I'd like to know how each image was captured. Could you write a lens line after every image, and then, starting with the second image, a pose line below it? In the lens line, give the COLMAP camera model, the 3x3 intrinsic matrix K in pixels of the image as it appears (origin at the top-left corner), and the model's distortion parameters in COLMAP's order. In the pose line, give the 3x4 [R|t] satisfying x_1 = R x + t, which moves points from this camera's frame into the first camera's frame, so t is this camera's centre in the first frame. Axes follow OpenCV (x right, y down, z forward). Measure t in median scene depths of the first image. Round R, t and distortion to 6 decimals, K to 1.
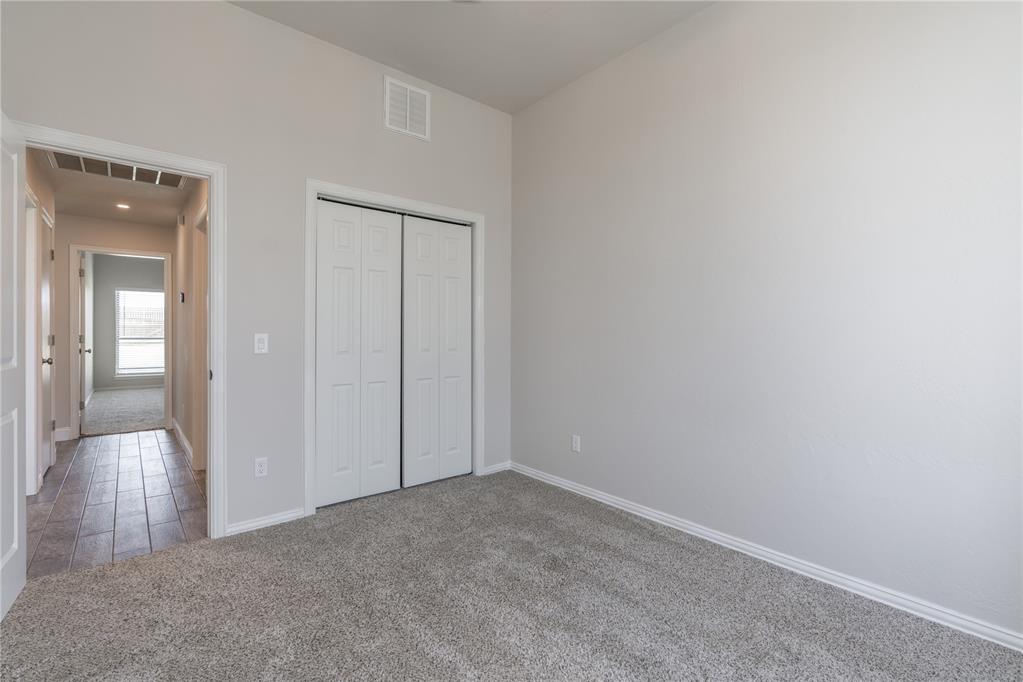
lens RADIAL K [[468.1, 0, 508.4], [0, 468.1, 339.6], [0, 0, 1]] dist [-0.001251, 0.001428]
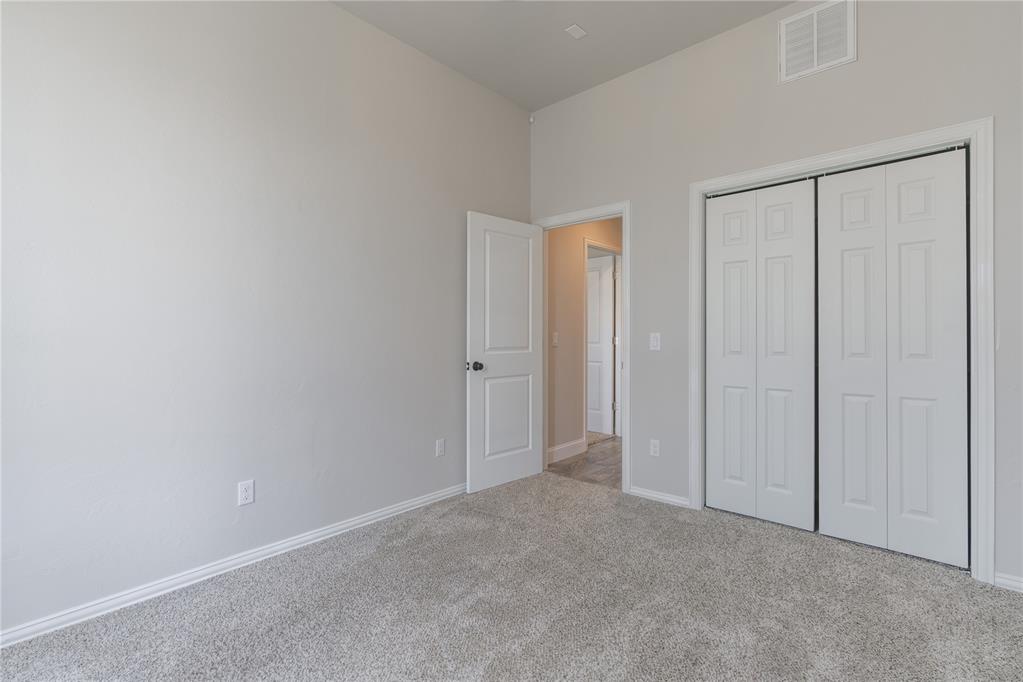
lens RADIAL K [[468.1, 0, 508.5], [0, 468.1, 337.9], [0, 0, 1]] dist [-0.001251, 0.001428]
pose [[0.132315, 0.005505, -0.991192, 0.575990], [-0.004804, 0.999976, 0.004912, -0.005362], [0.991196, 0.004112, 0.132338, 0.483784]]
